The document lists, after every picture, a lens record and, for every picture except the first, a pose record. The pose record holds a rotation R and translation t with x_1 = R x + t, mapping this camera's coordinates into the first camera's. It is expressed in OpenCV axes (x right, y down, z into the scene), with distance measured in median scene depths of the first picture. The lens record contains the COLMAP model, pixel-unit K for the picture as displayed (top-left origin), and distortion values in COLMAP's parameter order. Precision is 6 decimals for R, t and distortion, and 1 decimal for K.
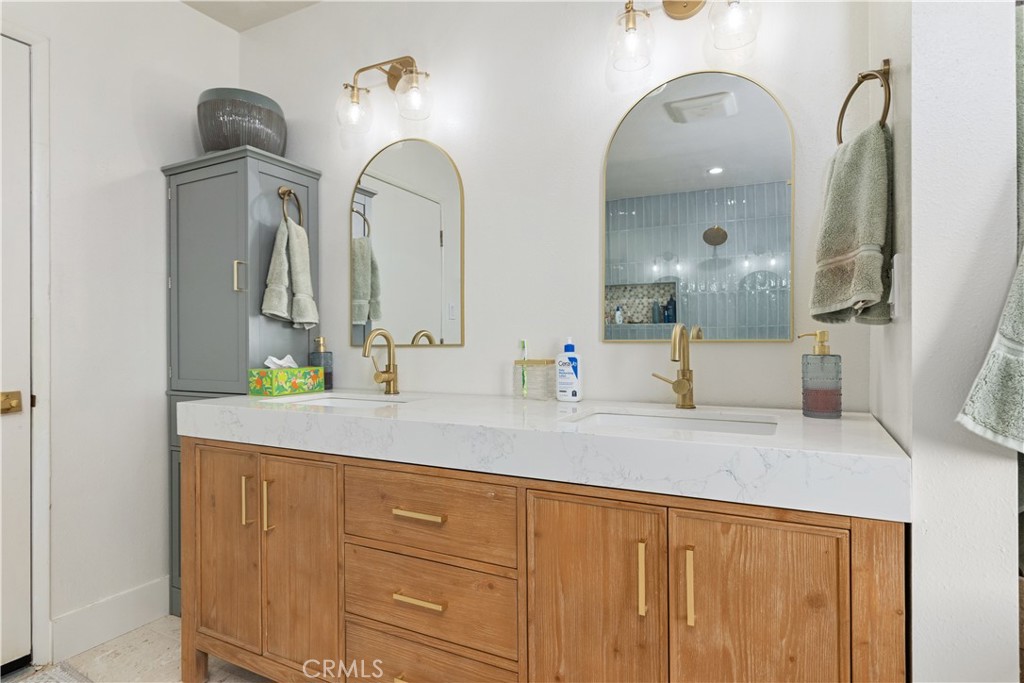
lens RADIAL K [[525.5, 0, 531.3], [0, 525.5, 344.4], [0, 0, 1]] dist [-0.000654, -0.001018]
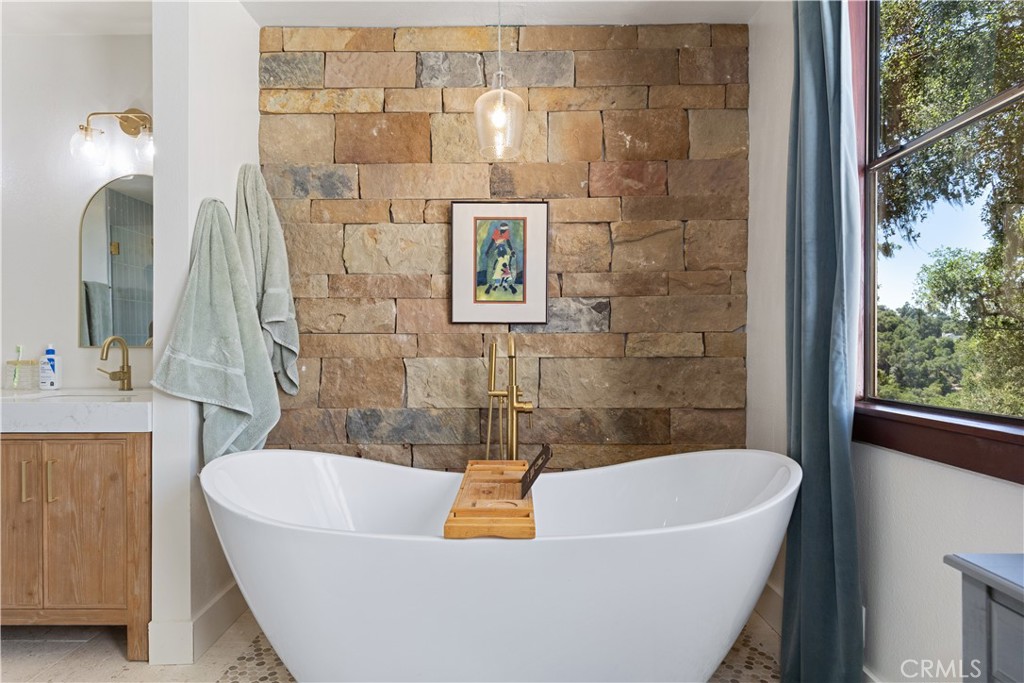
lens RADIAL K [[560.5, 0, 508.3], [0, 560.5, 345.4], [0, 0, 1]] dist [0.001955, 0.001591]
pose [[0.911886, 0.005675, 0.410404, 0.965843], [-0.002371, 0.999961, -0.008559, -0.001603], [-0.410437, 0.006831, 0.911863, -1.477832]]
